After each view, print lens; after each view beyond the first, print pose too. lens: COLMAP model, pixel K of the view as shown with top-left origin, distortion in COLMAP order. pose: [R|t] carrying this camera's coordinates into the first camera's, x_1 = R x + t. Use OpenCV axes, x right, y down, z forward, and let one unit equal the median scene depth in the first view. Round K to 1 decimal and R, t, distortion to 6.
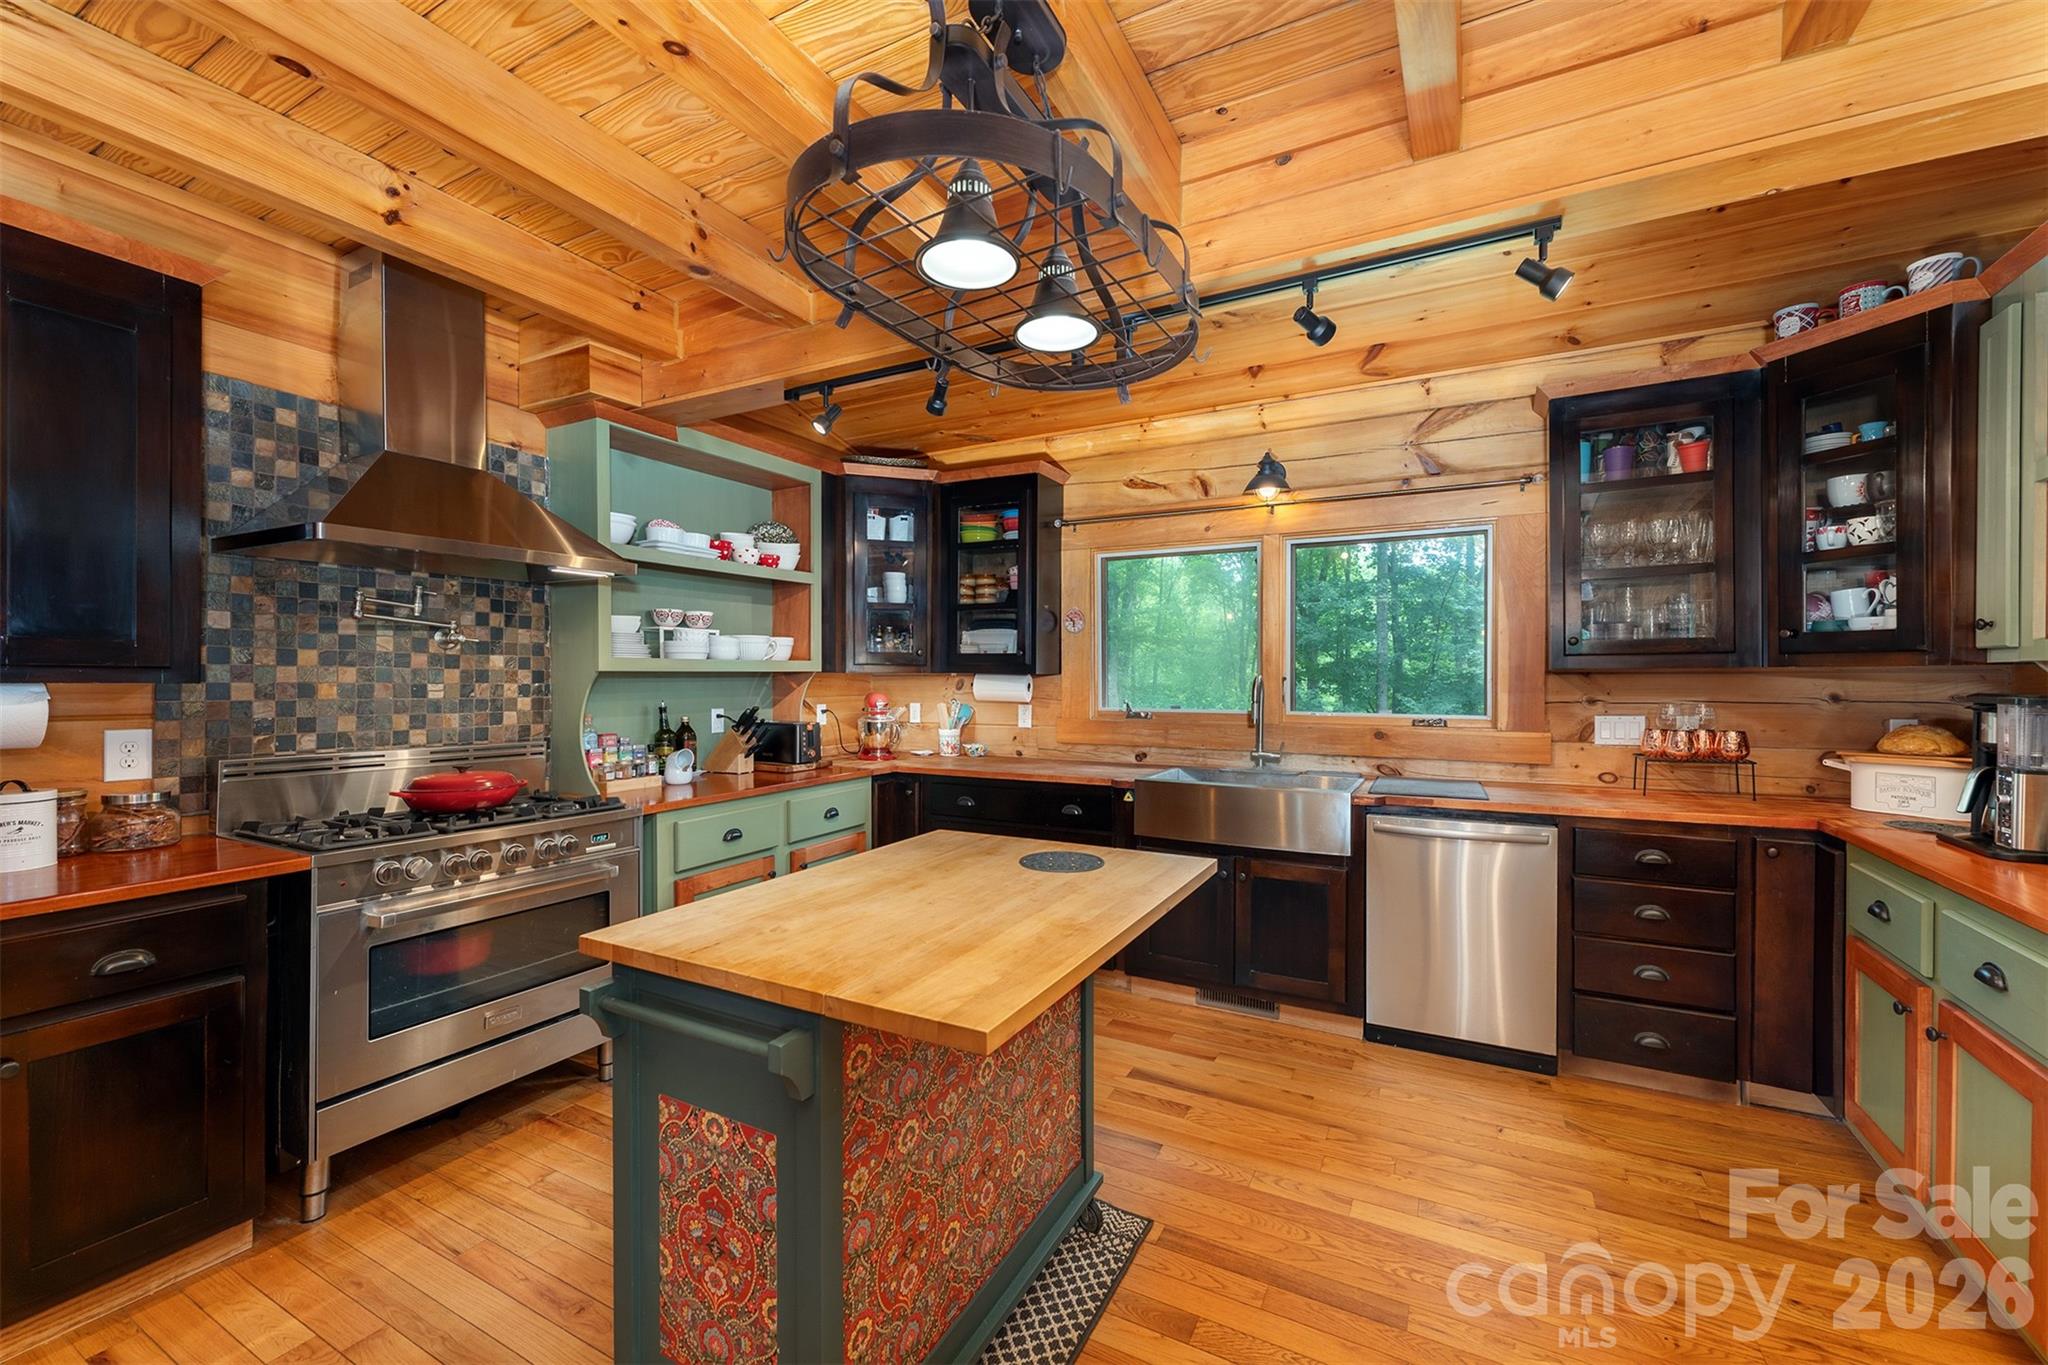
lens RADIAL K [[831.4, 0, 1043.5], [0, 831.4, 682.5], [0, 0, 1]] dist [0.005603, -0.002221]
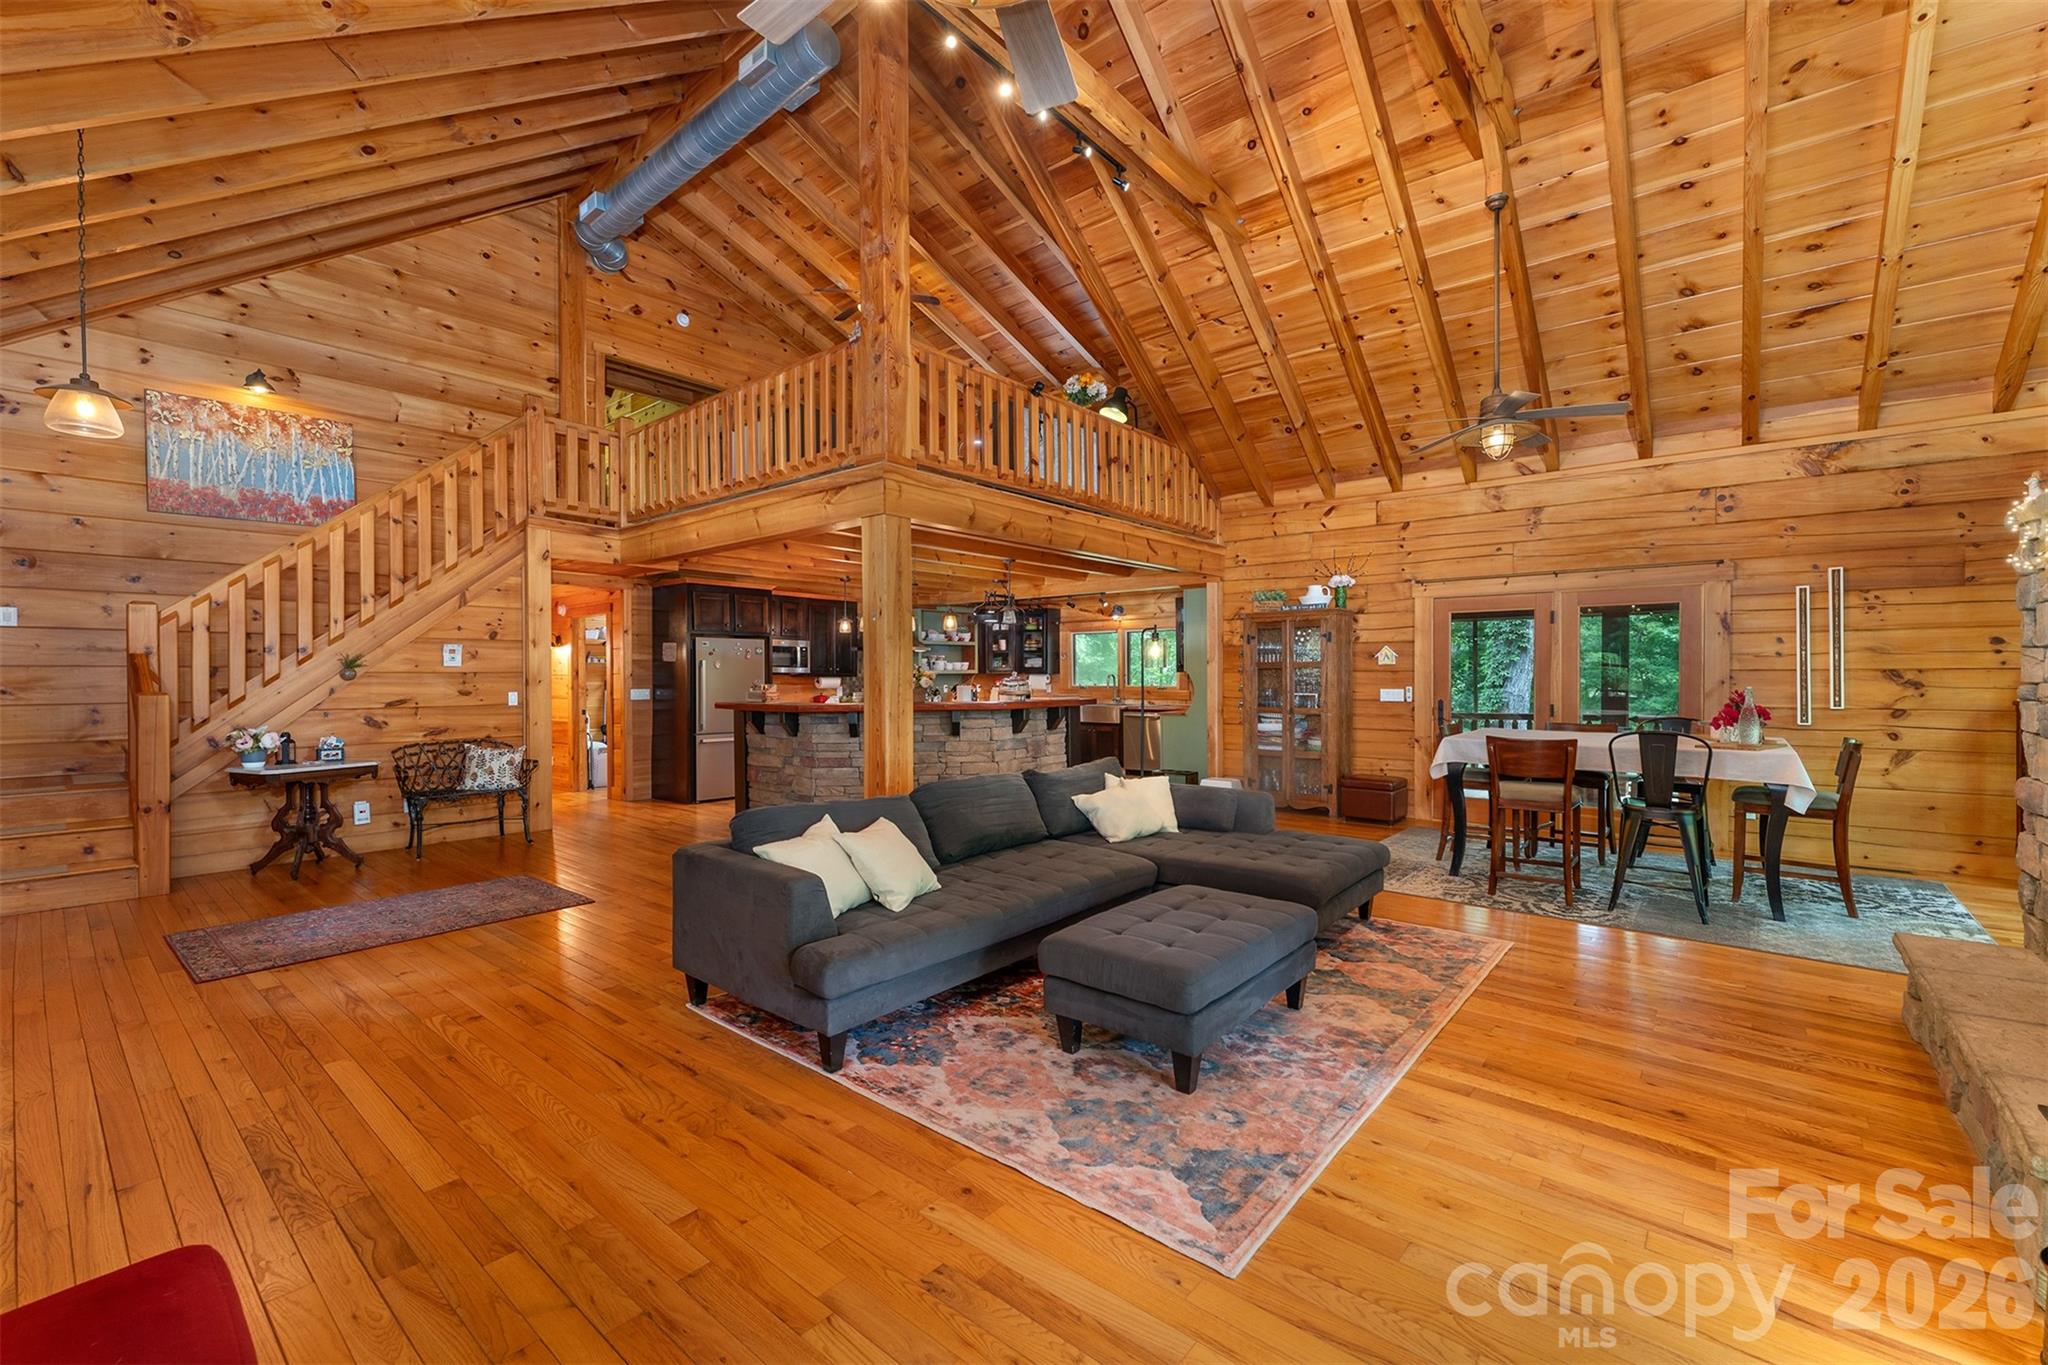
lens RADIAL K [[831.4, 0, 1055.8], [0, 831.4, 691.4], [0, 0, 1]] dist [0.005603, -0.002221]
pose [[0.978609, 0.003217, -0.205704, 0.831565], [0.001061, 0.999786, 0.020684, -0.012632], [0.205726, -0.020460, 0.978396, -2.509976]]
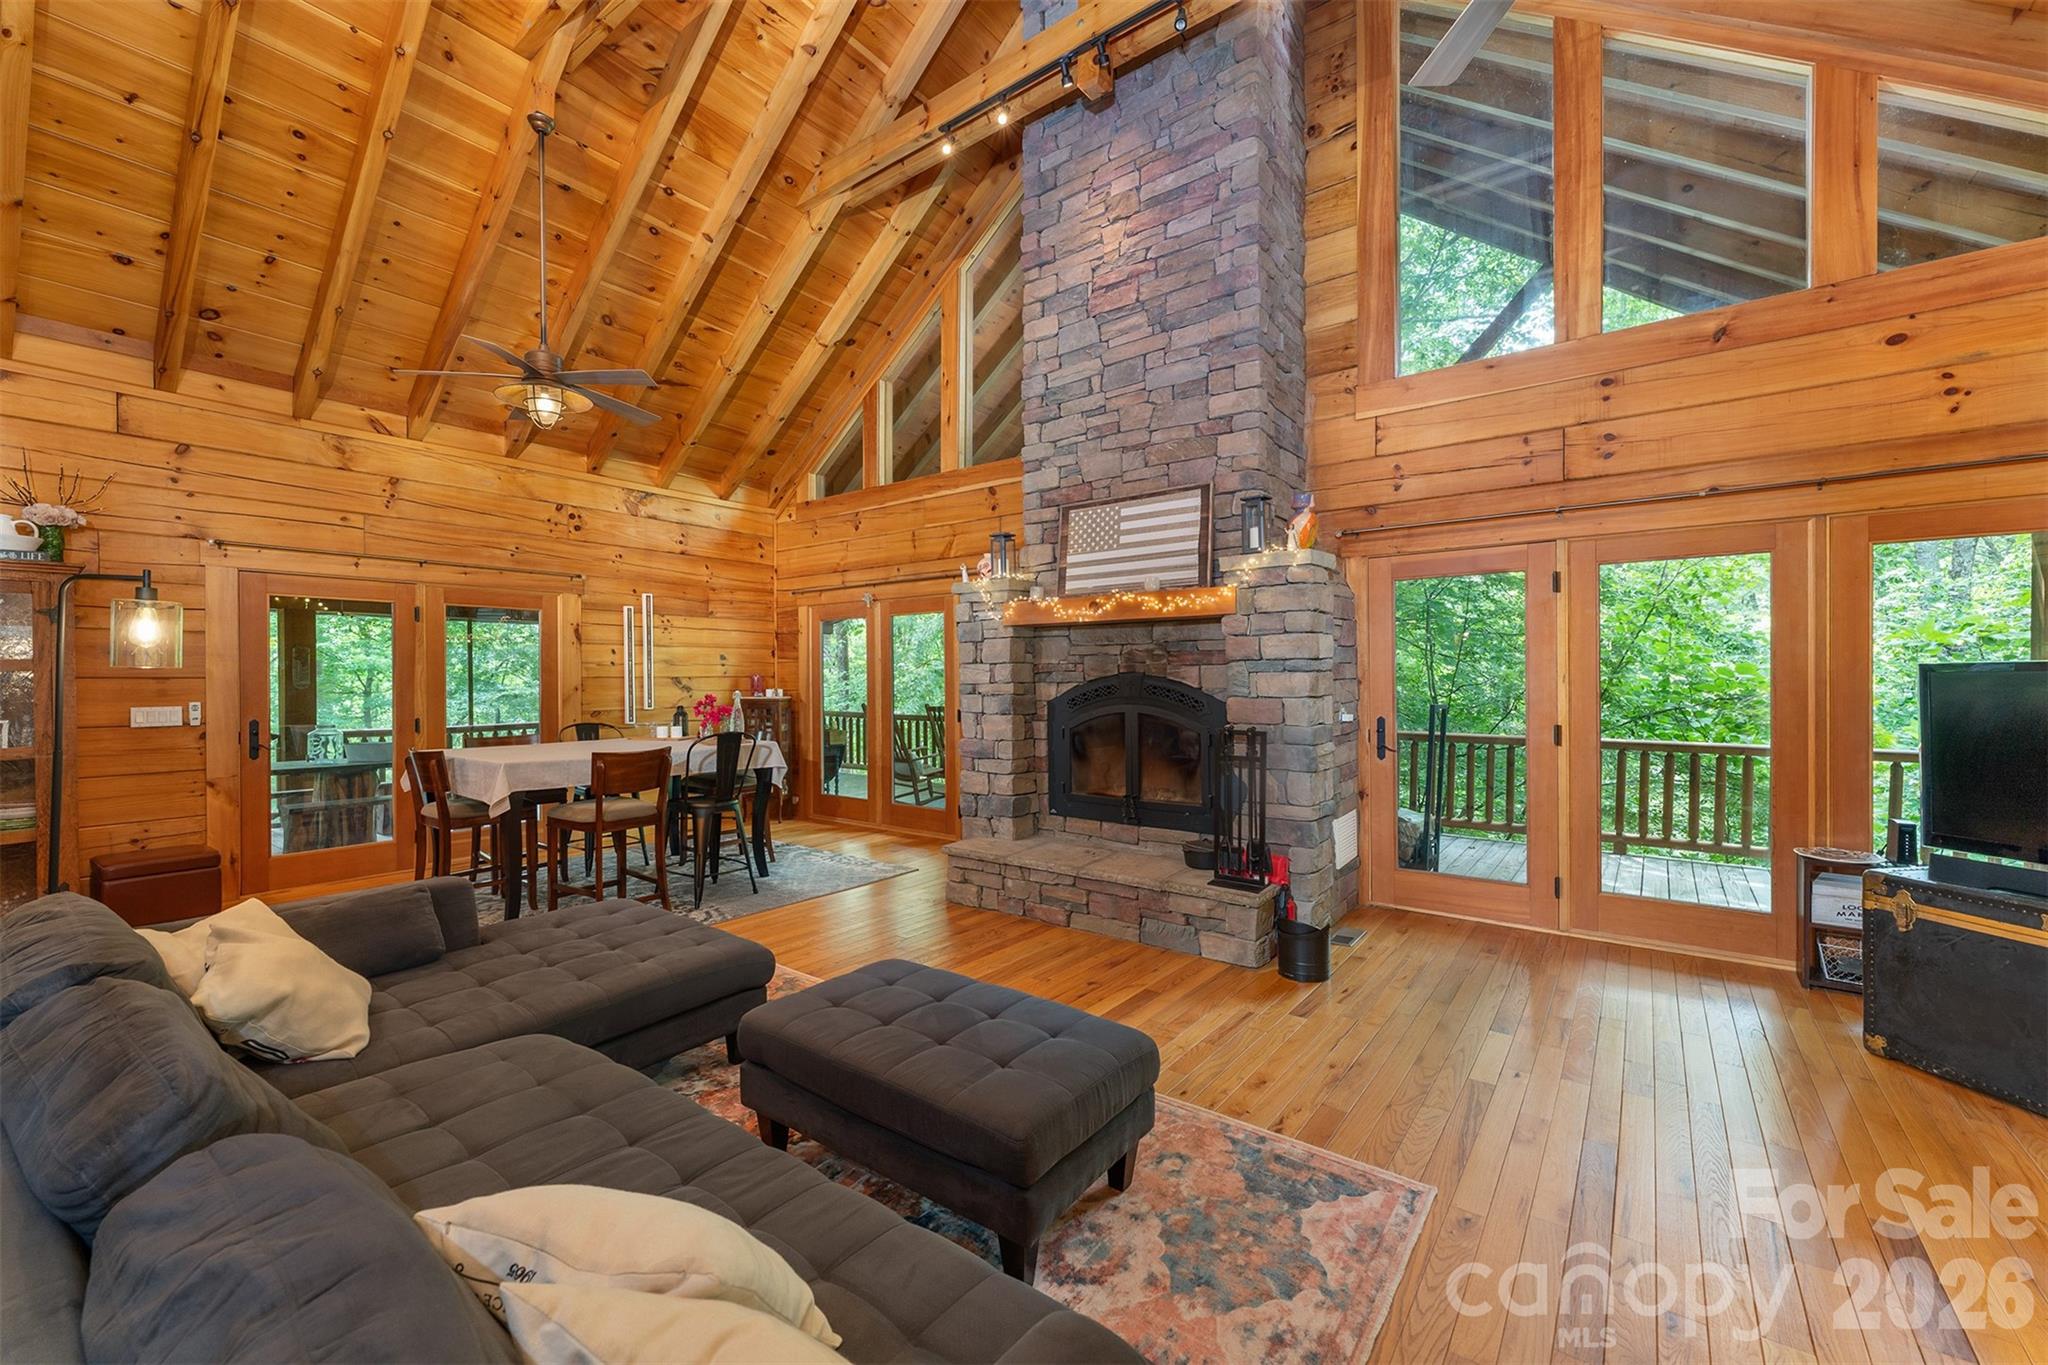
lens RADIAL K [[831.4, 0, 1000.2], [0, 831.4, 678.5], [0, 0, 1]] dist [0.005603, -0.002221]
pose [[0.192602, 0.000934, 0.981277, 0.087838], [0.003682, 0.999992, -0.001675, -0.009678], [-0.981270, 0.003936, 0.192597, -1.698781]]
